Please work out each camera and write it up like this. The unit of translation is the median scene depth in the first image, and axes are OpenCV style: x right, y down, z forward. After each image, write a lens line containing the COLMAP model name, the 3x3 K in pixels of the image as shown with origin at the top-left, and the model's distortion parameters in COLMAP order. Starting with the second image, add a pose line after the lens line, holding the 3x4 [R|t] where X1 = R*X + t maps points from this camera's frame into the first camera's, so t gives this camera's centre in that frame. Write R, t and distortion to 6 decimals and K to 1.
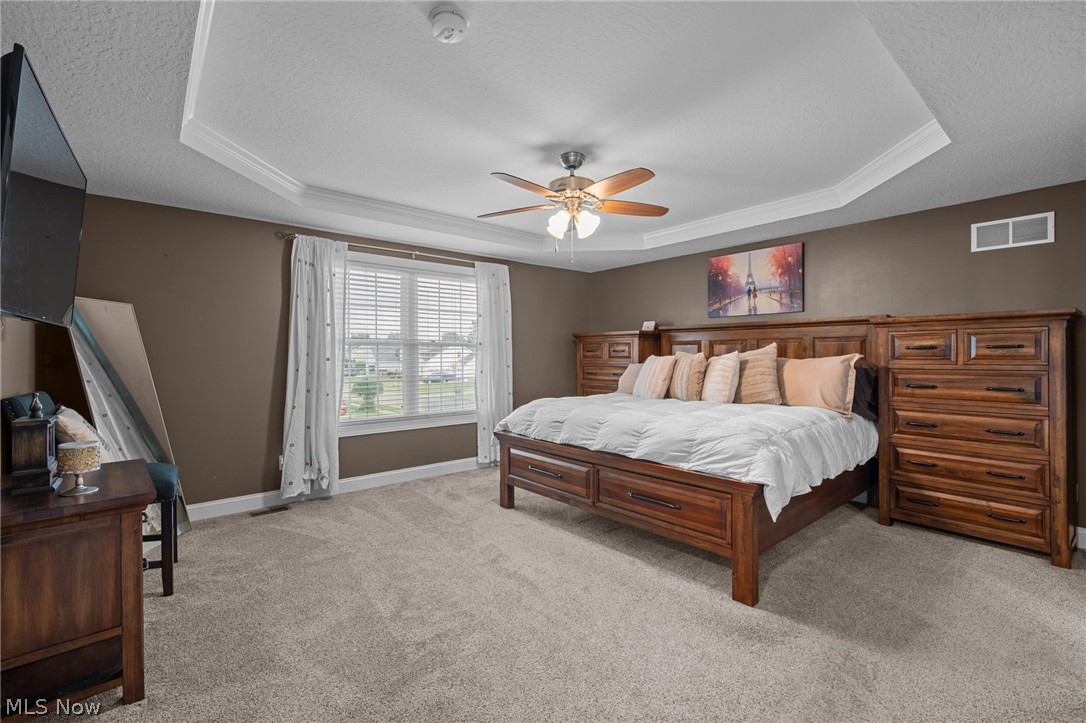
lens RADIAL K [[493.8, 0, 543.3], [0, 493.8, 356.4], [0, 0, 1]] dist [0.008964, -0.001965]
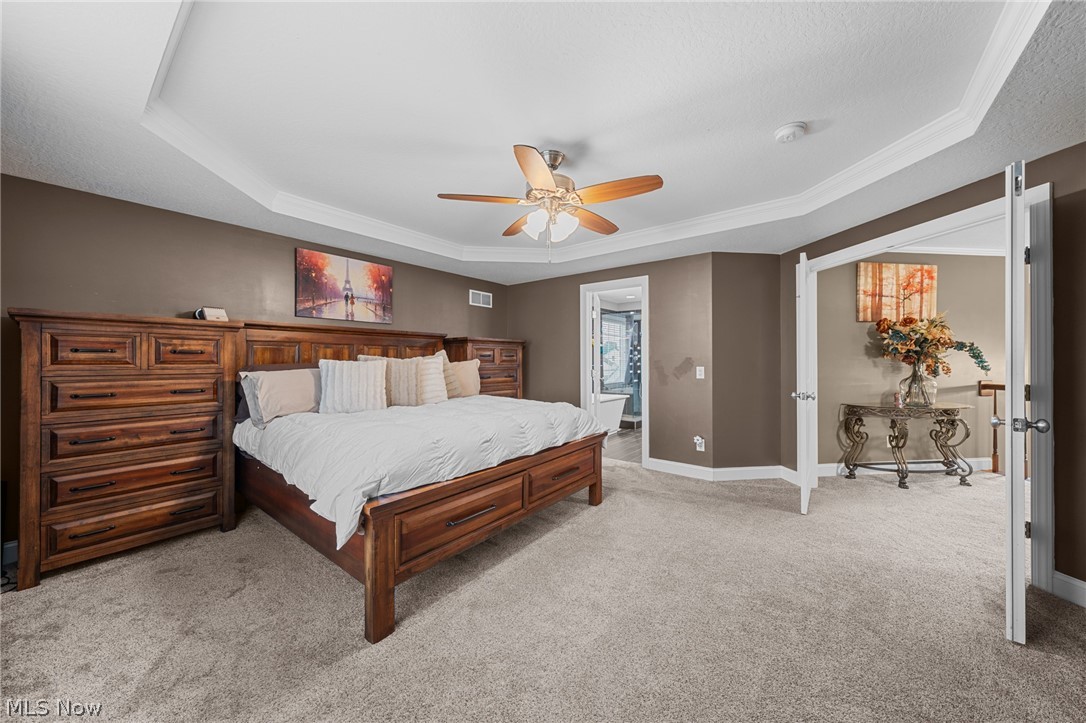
lens RADIAL K [[389.3, 0, 540.8], [0, 389.3, 362.1], [0, 0, 1]] dist [-0.009452, 0.000048]
pose [[-0.224952, -0.004349, 0.974360, -0.473933], [-0.000453, 0.999990, 0.004359, -0.000616], [-0.974370, 0.000539, -0.224951, 0.821769]]
